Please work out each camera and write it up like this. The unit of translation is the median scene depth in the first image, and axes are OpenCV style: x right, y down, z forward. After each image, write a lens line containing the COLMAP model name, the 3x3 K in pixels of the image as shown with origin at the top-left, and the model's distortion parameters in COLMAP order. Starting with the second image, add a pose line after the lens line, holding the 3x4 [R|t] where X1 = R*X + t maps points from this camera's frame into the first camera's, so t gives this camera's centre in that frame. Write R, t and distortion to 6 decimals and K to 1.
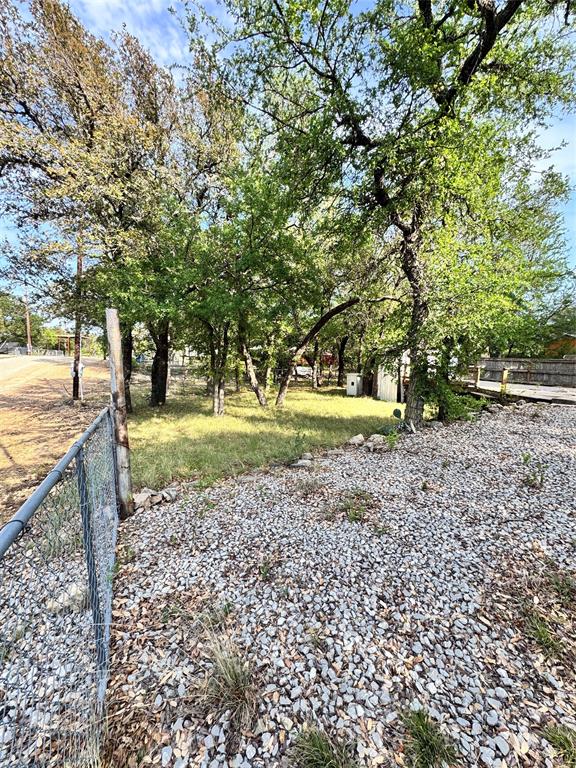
lens RADIAL K [[306.8, 0, 289.1], [0, 306.8, 383.3], [0, 0, 1]] dist [-0.002529, 0.000582]
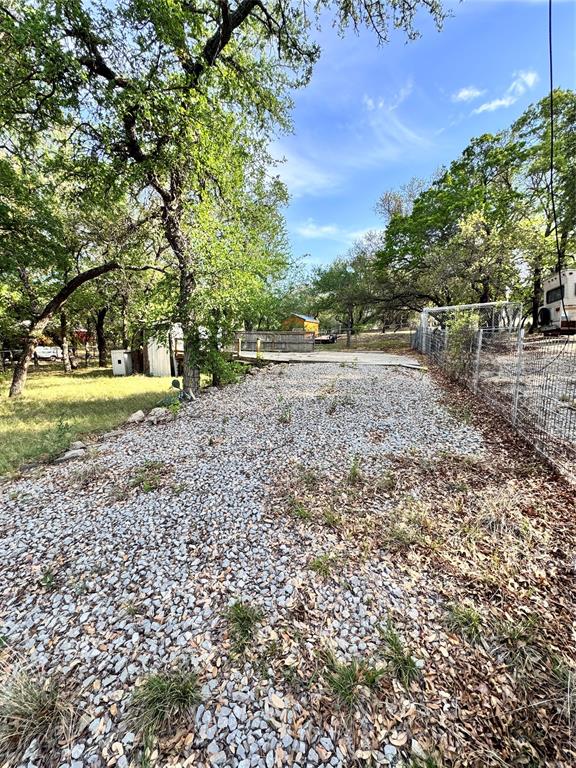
lens RADIAL K [[306.8, 0, 289.1], [0, 306.8, 383.3], [0, 0, 1]] dist [-0.002529, 0.000582]
pose [[0.751033, -0.120139, 0.649243, -0.035288], [0.071351, 0.992316, 0.101086, 0.028932], [-0.656398, -0.029594, 0.753834, -0.014554]]
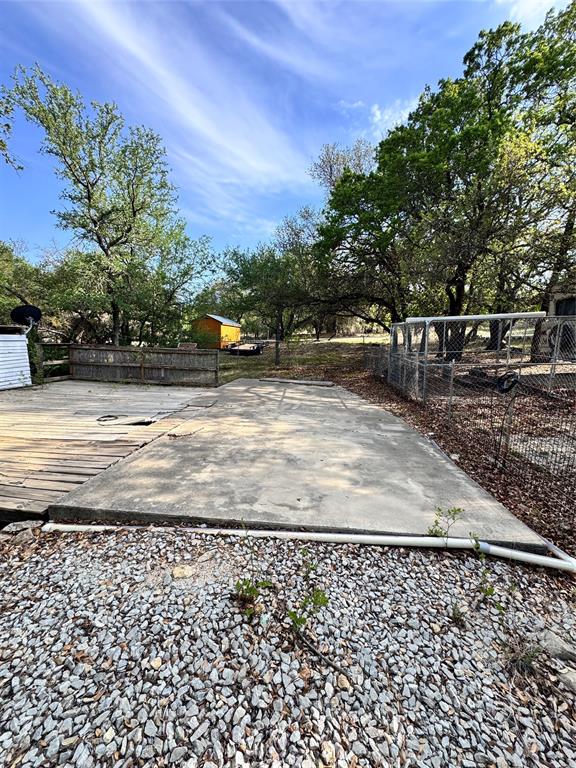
lens RADIAL K [[306.8, 0, 289.1], [0, 306.8, 383.3], [0, 0, 1]] dist [-0.002529, 0.000582]
pose [[0.585920, -0.125967, 0.800519, 1.334721], [0.055370, 0.991759, 0.115534, -0.198980], [-0.808475, -0.023369, 0.588066, 1.014509]]
